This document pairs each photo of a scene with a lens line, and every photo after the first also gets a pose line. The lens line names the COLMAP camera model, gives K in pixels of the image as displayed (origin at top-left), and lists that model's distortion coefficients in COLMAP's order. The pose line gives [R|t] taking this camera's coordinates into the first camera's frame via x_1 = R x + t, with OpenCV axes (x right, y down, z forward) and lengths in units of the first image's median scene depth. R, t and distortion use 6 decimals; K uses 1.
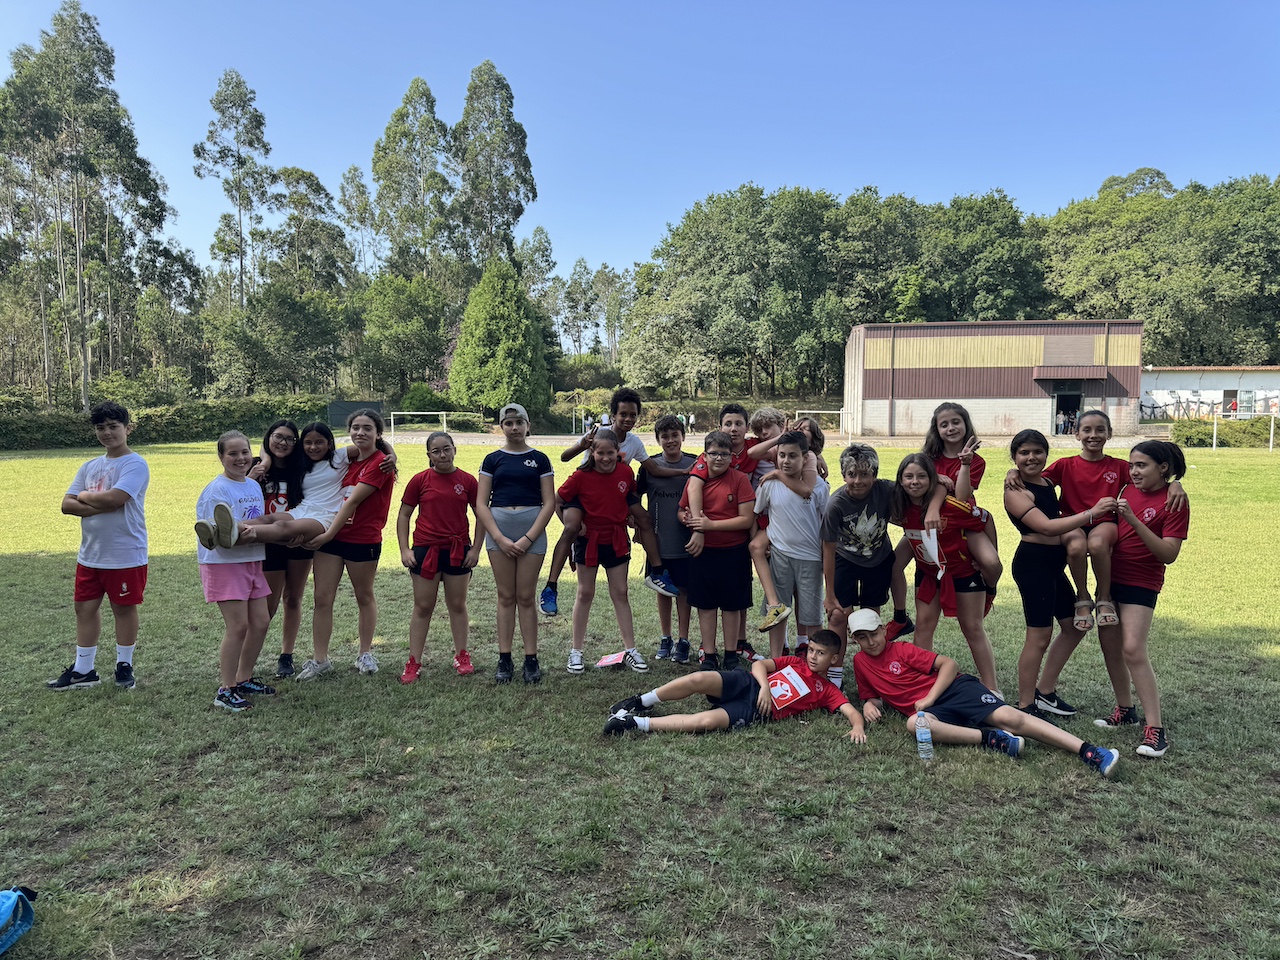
lens RADIAL K [[890.5, 0, 640.0], [0, 890.5, 480.0], [0, 0, 1]] dist [0.066542, -0.073028]
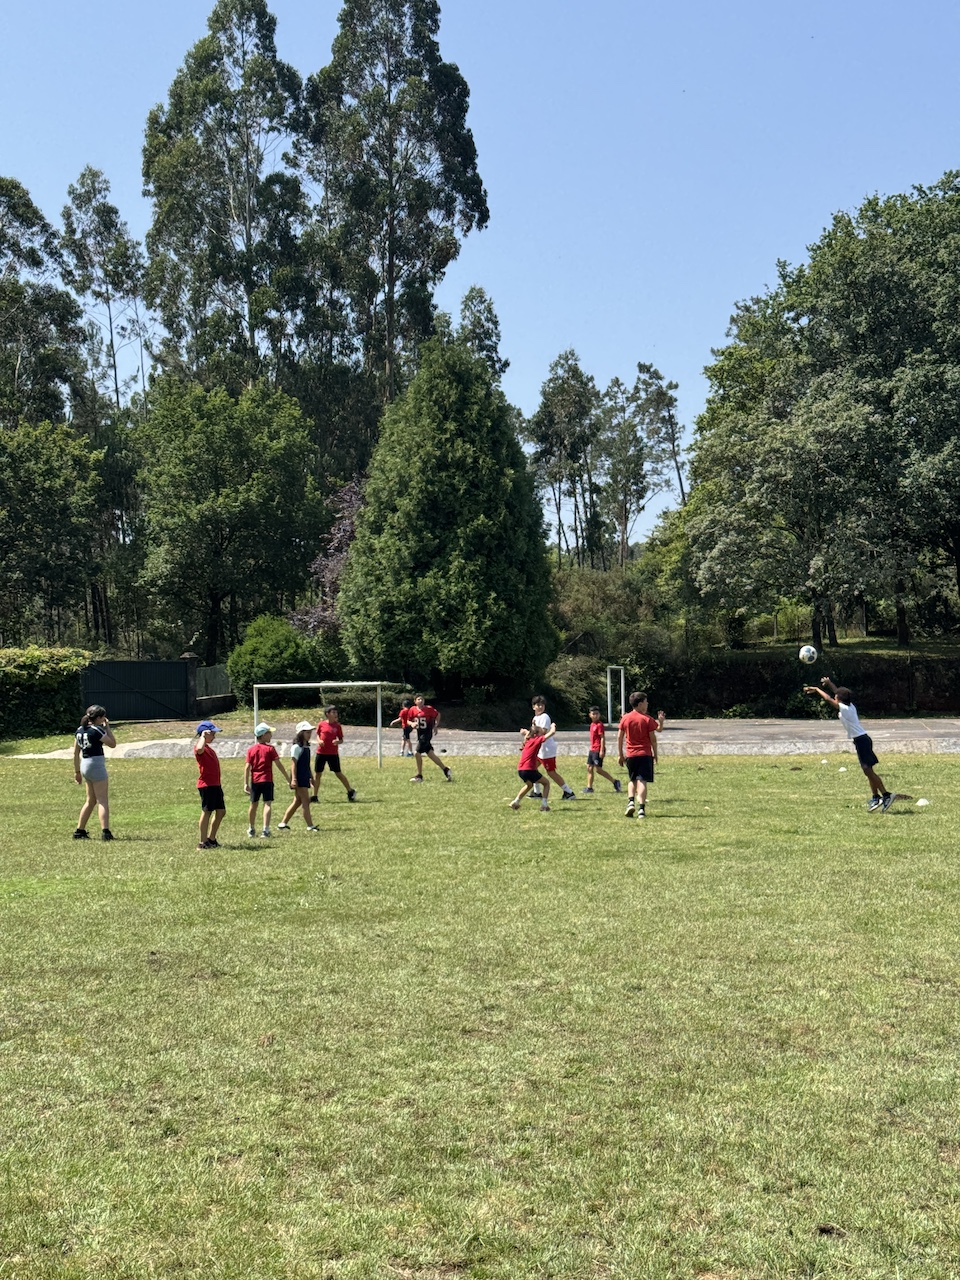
lens RADIAL K [[1752.2, 0, 480.0], [0, 1752.2, 640.0], [0, 0, 1]] dist [0.108447, -0.014868]
pose [[0.998546, -0.019262, -0.050345, -0.087457], [0.014402, 0.995356, -0.095176, -0.011101], [0.051945, 0.094313, 0.994187, 0.122036]]
